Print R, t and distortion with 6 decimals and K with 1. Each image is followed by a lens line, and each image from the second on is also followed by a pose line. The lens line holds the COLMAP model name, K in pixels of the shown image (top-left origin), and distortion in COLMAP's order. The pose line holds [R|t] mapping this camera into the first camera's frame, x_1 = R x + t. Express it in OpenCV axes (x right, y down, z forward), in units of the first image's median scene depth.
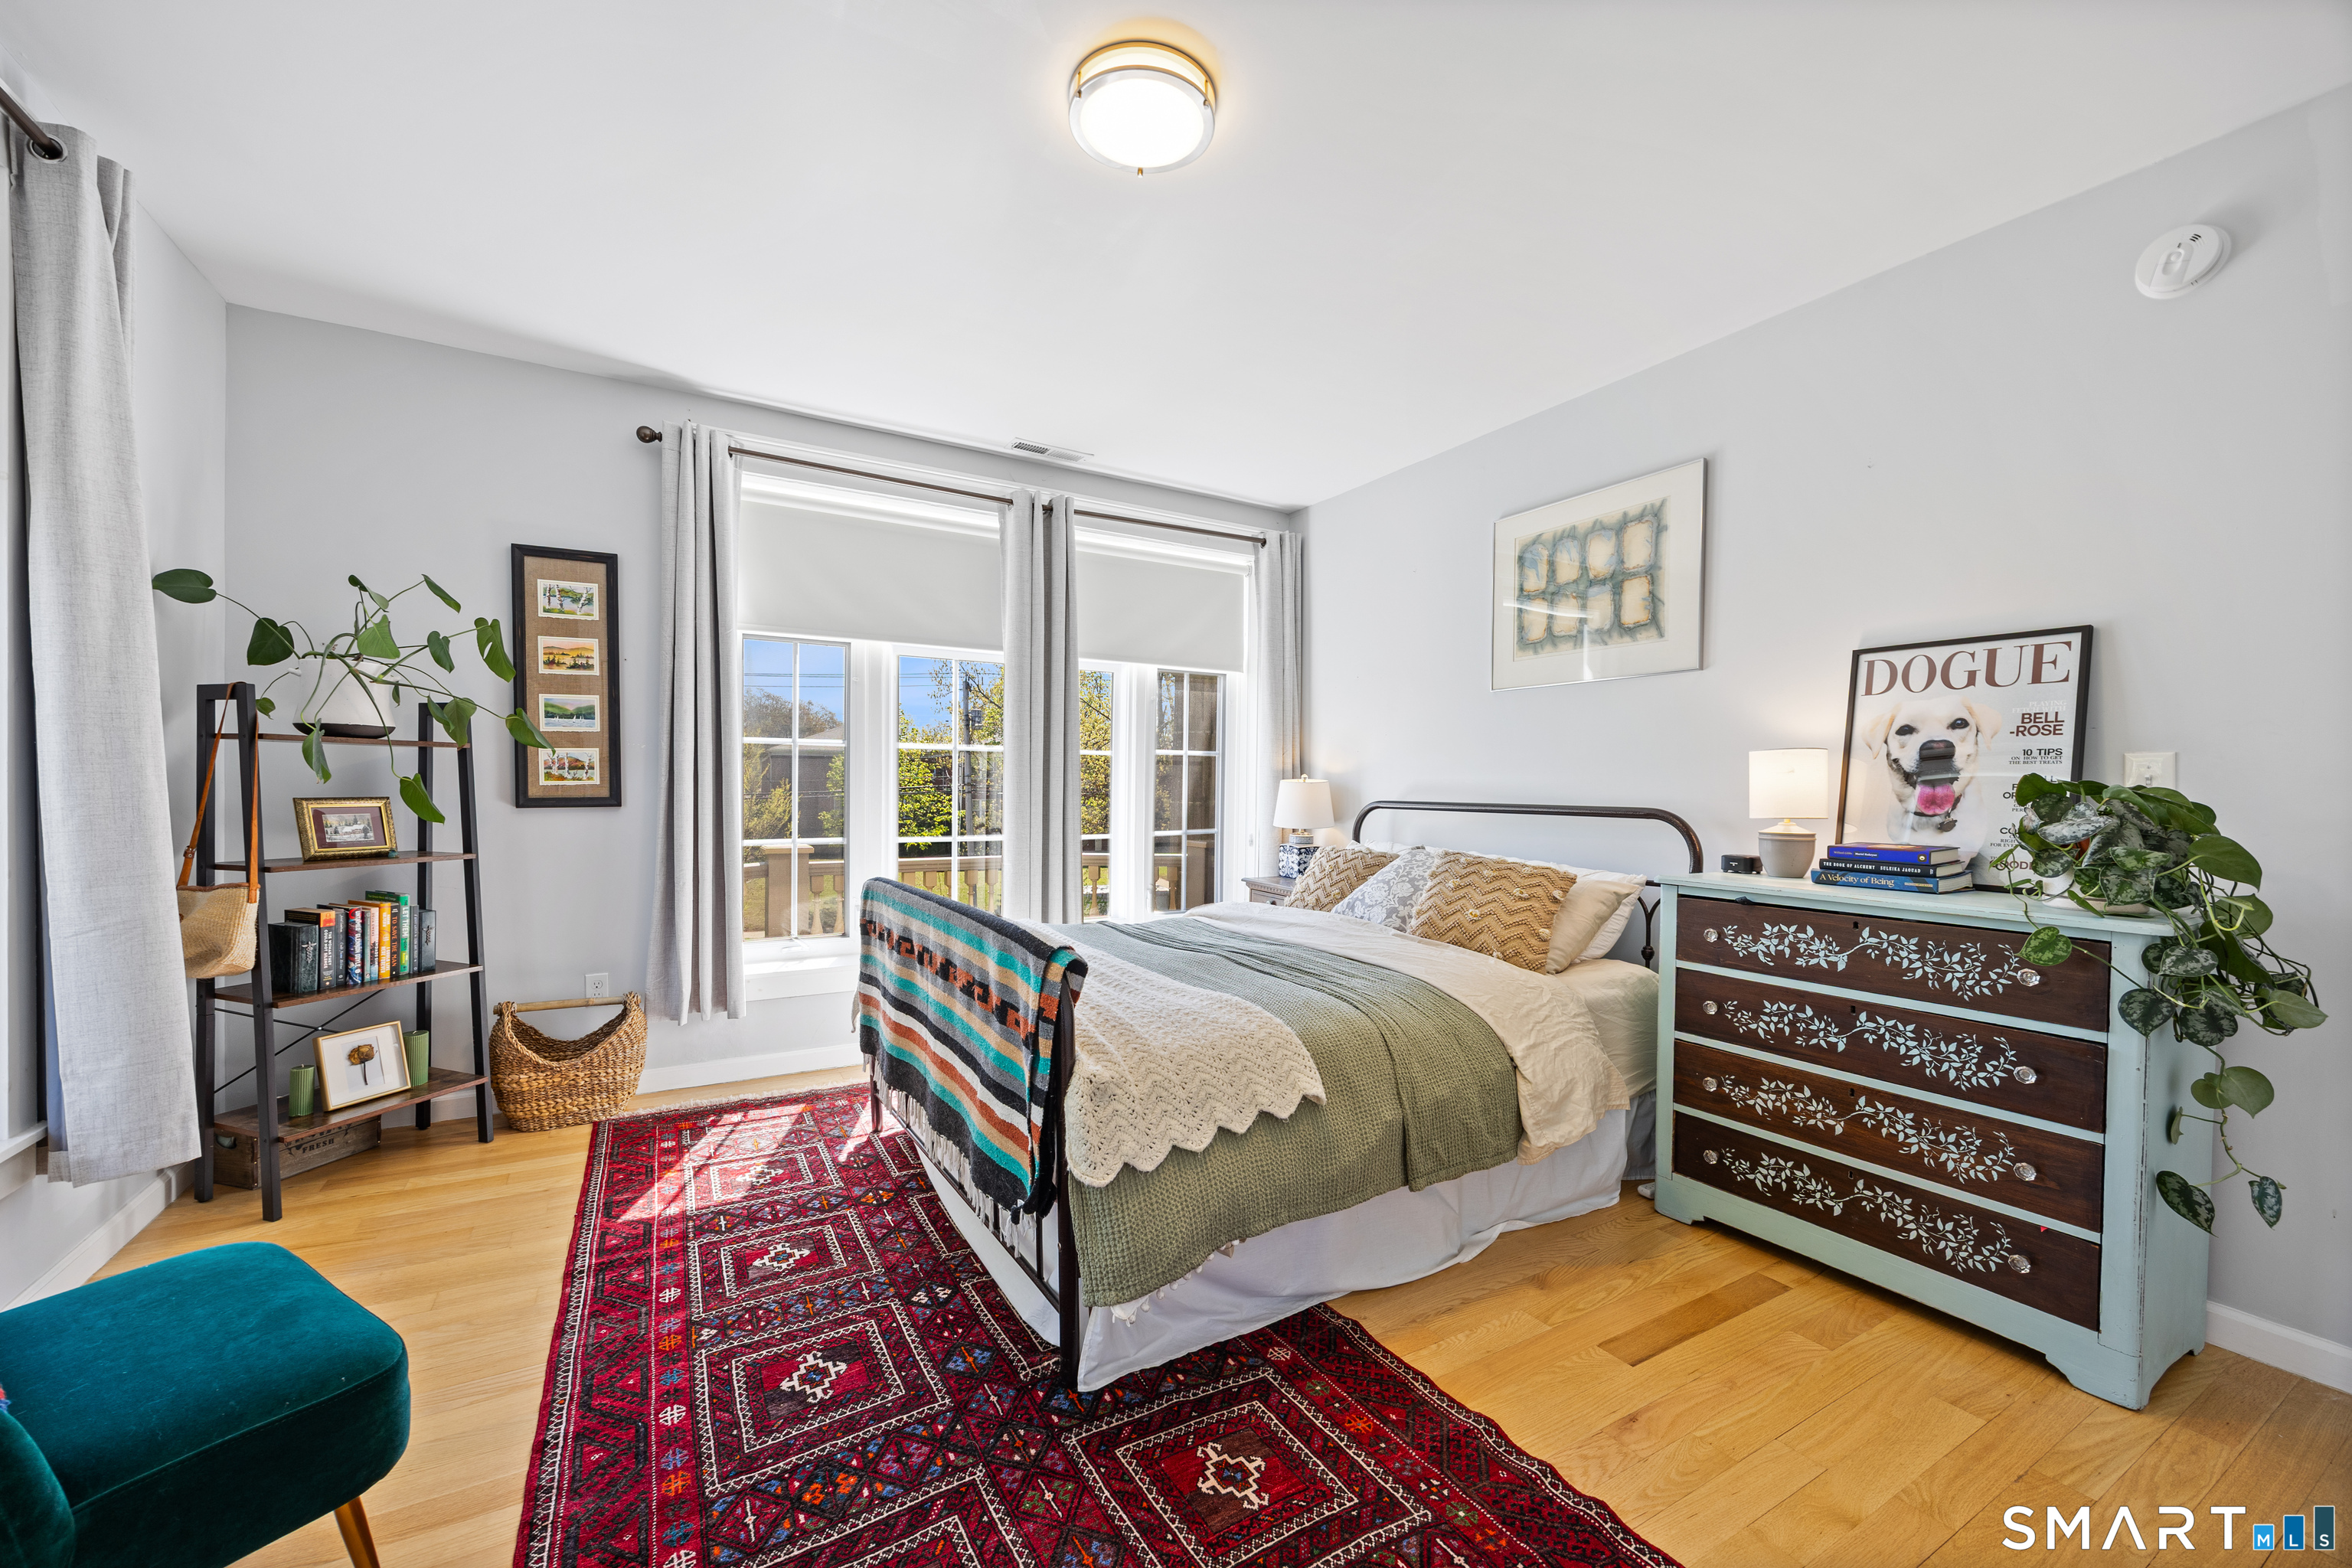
lens RADIAL K [[928.2, 0, 1178.3], [0, 928.2, 789.9], [0, 0, 1]] dist [-0.001756, -0.000388]
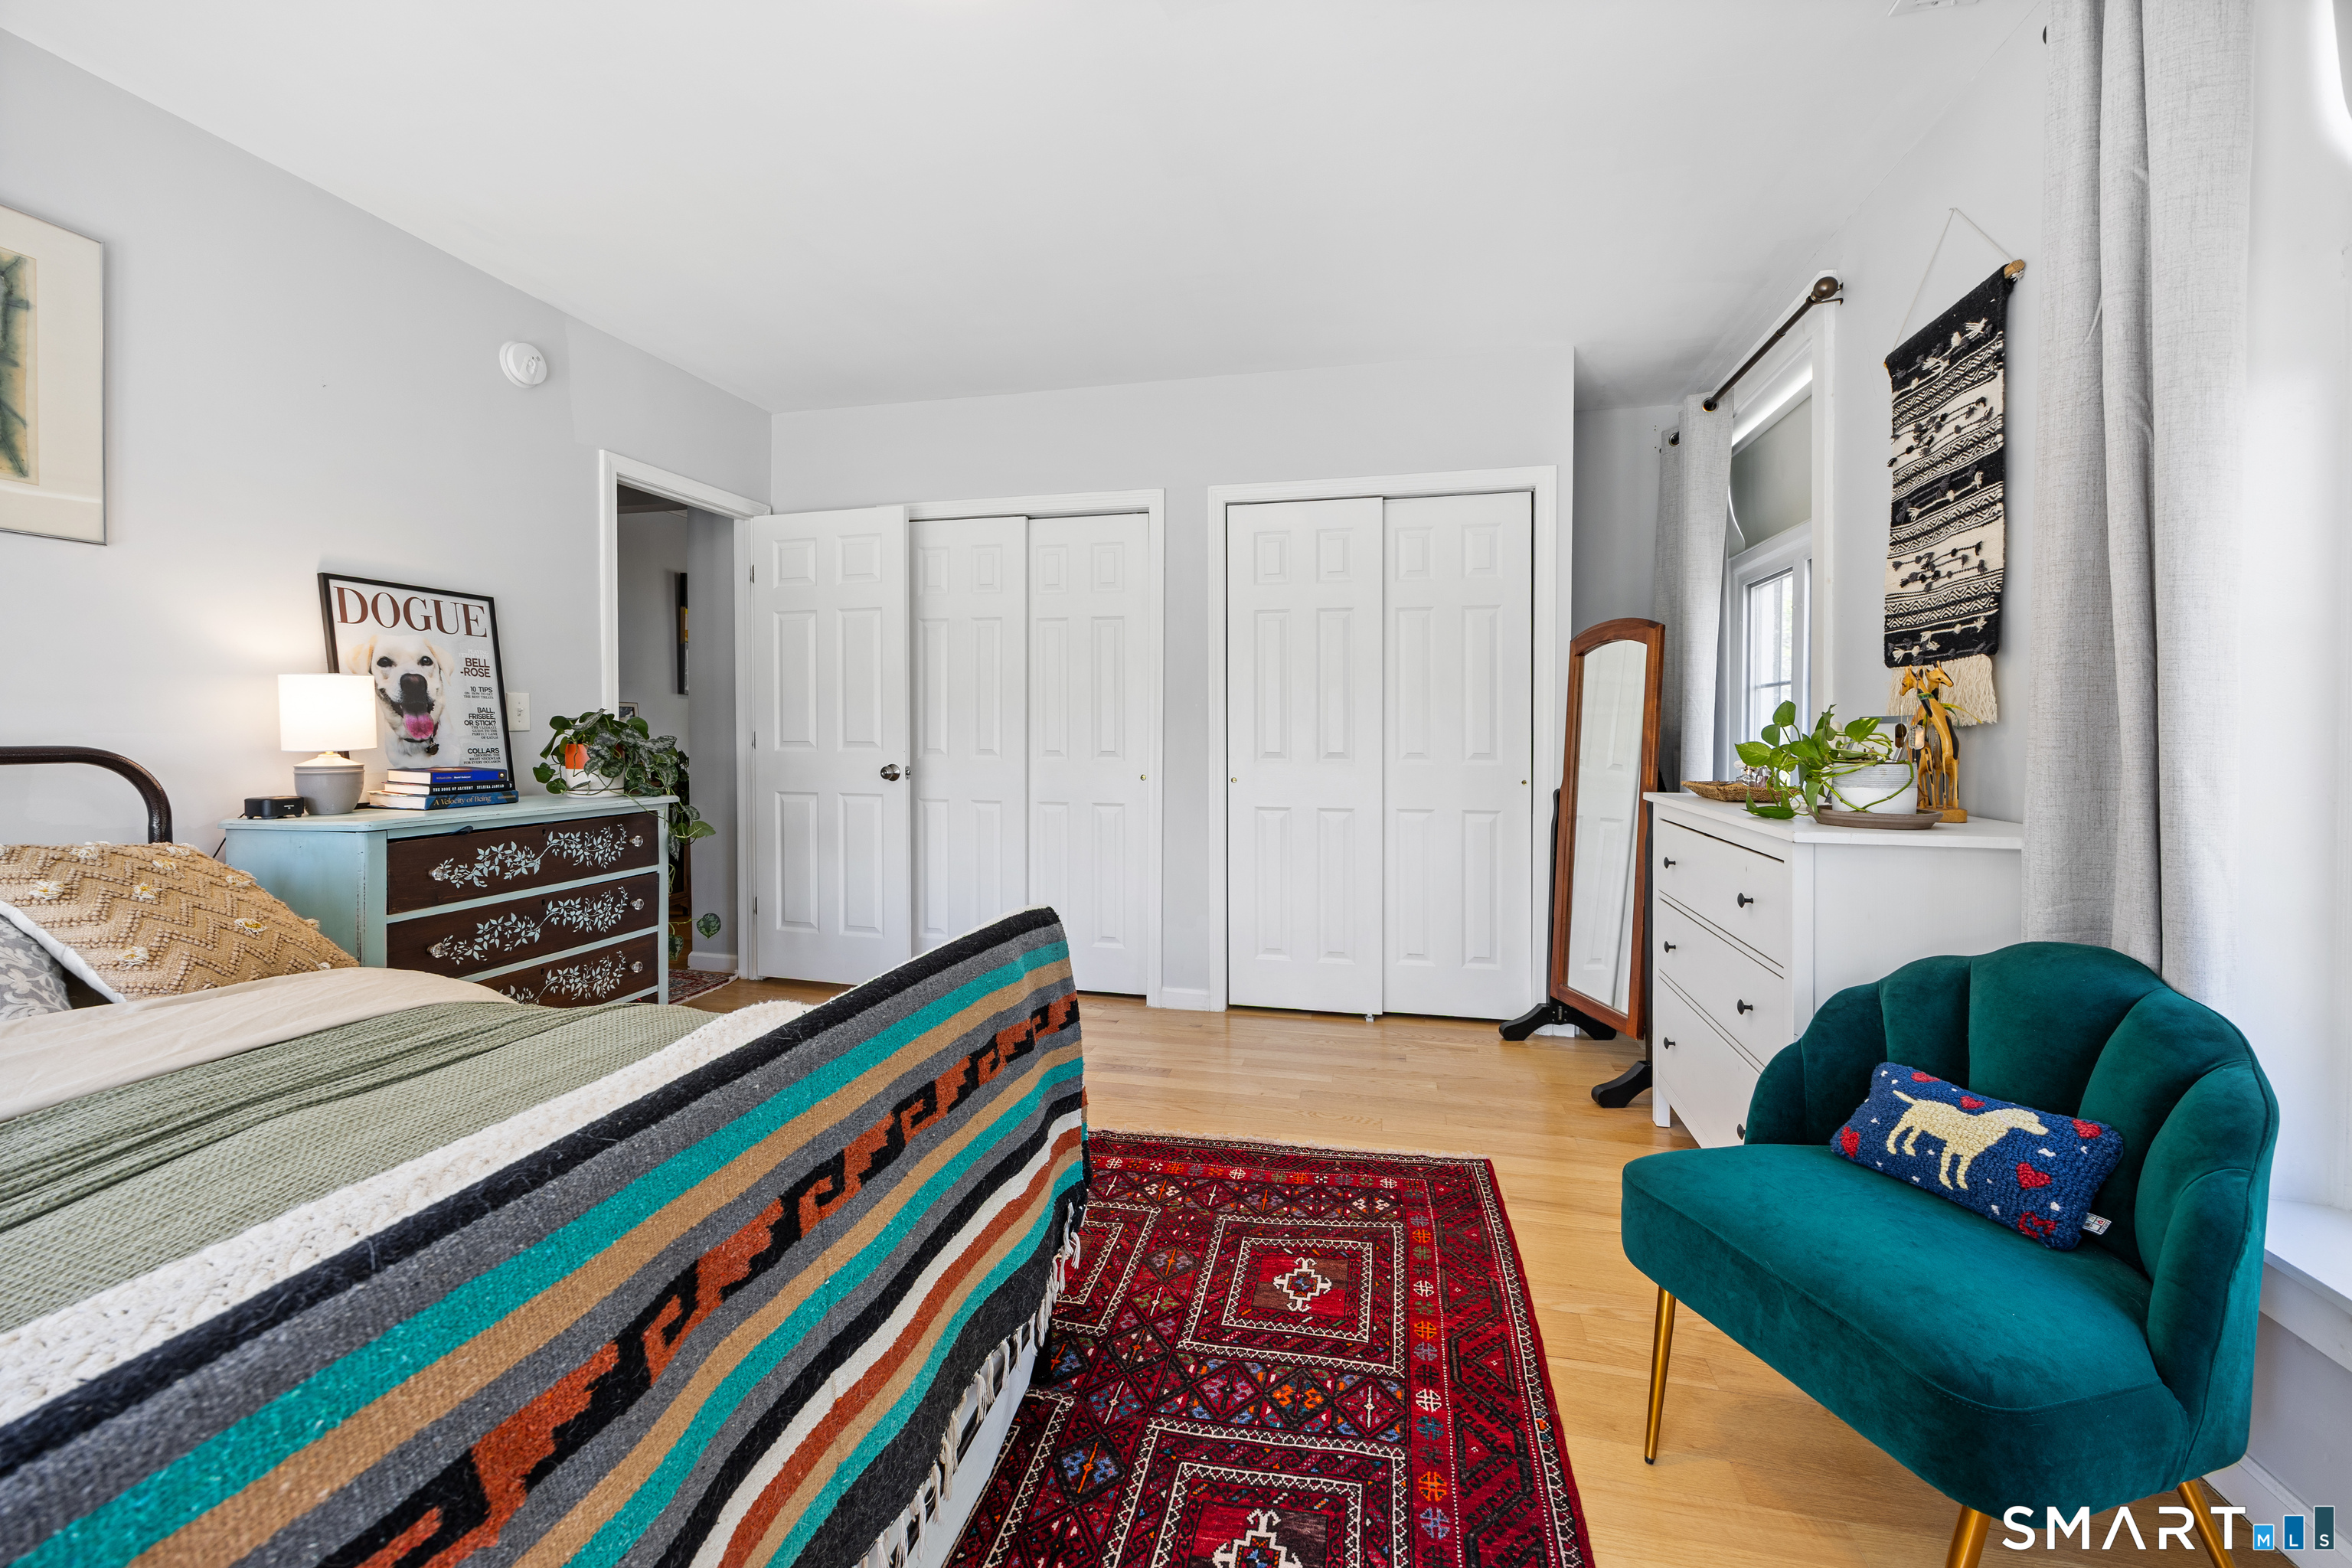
lens RADIAL K [[928.2, 0, 1189.0], [0, 928.2, 737.0], [0, 0, 1]] dist [-0.001756, -0.000388]
pose [[-0.737200, -0.020995, 0.675349, -0.677196], [-0.009407, 0.999739, 0.020811, -0.010279], [-0.675609, 0.008989, -0.737205, 1.281873]]
